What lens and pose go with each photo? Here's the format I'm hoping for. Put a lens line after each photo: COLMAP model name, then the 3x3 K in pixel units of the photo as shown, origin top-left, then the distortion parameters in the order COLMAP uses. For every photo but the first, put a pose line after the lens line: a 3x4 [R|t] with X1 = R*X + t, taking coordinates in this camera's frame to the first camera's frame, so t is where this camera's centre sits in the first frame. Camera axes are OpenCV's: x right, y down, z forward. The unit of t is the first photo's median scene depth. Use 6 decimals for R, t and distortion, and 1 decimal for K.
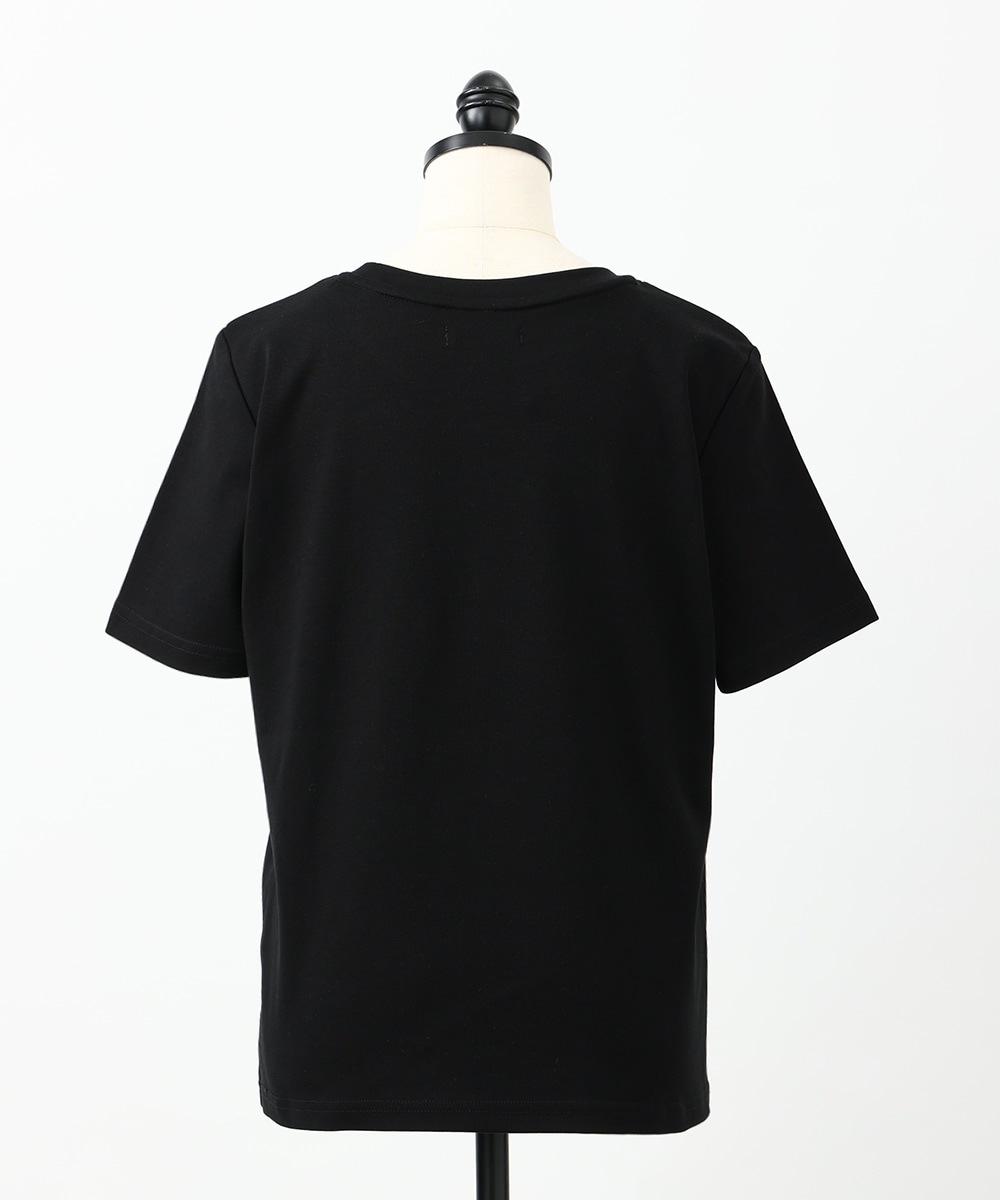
lens RADIAL K [[3208.9, 0, 502.2], [0, 3208.9, 599.6], [0, 0, 1]] dist [0.055573, 0.000000]
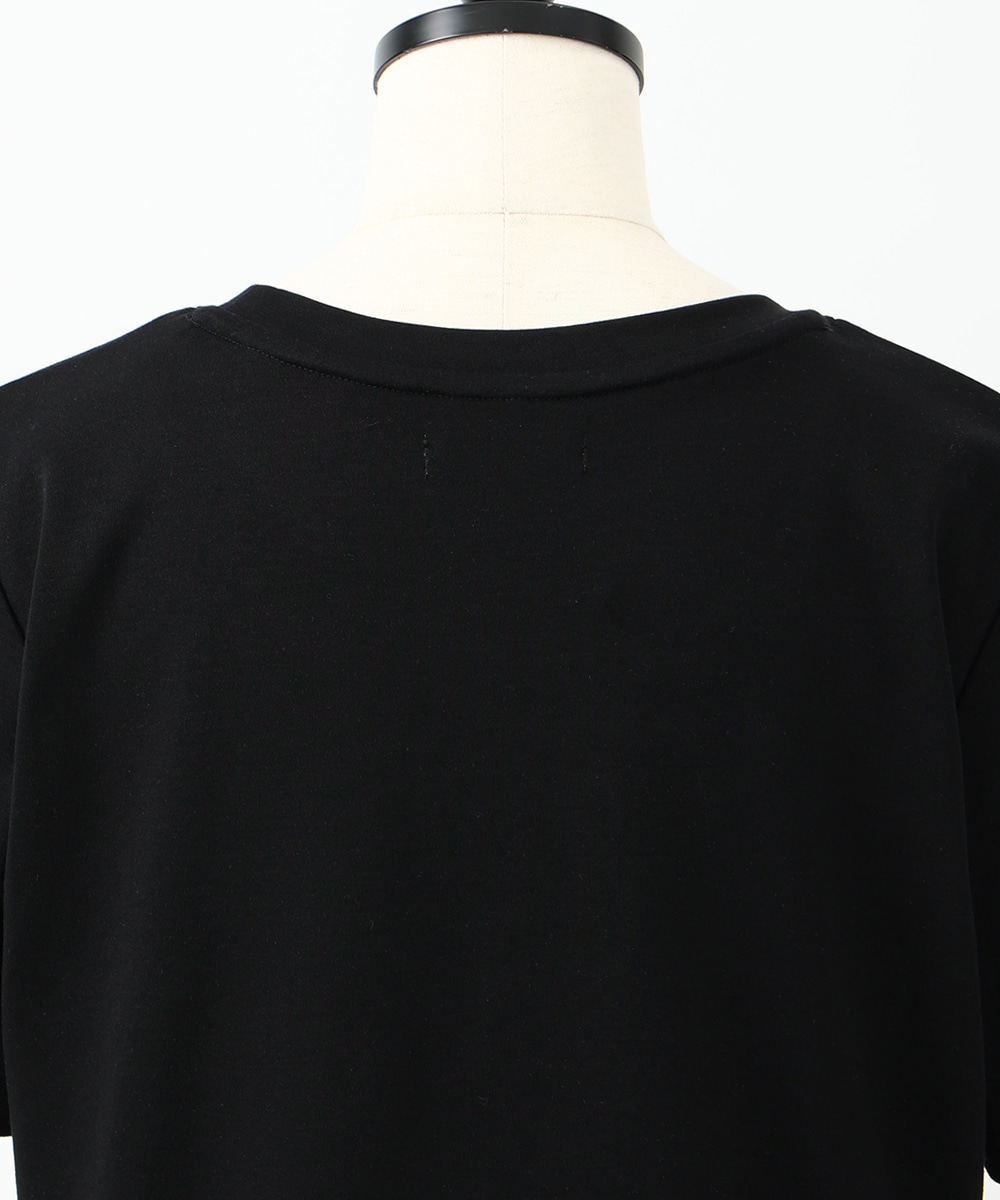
lens RADIAL K [[3273.6, 0, 496.7], [0, 3273.6, 600.5], [0, 0, 1]] dist [0.099085, 0.000000]
pose [[0.999689, -0.004399, 0.024540, -0.018742], [0.000519, 0.987774, 0.155890, -0.134906], [-0.024926, -0.155829, 0.987470, 0.520312]]
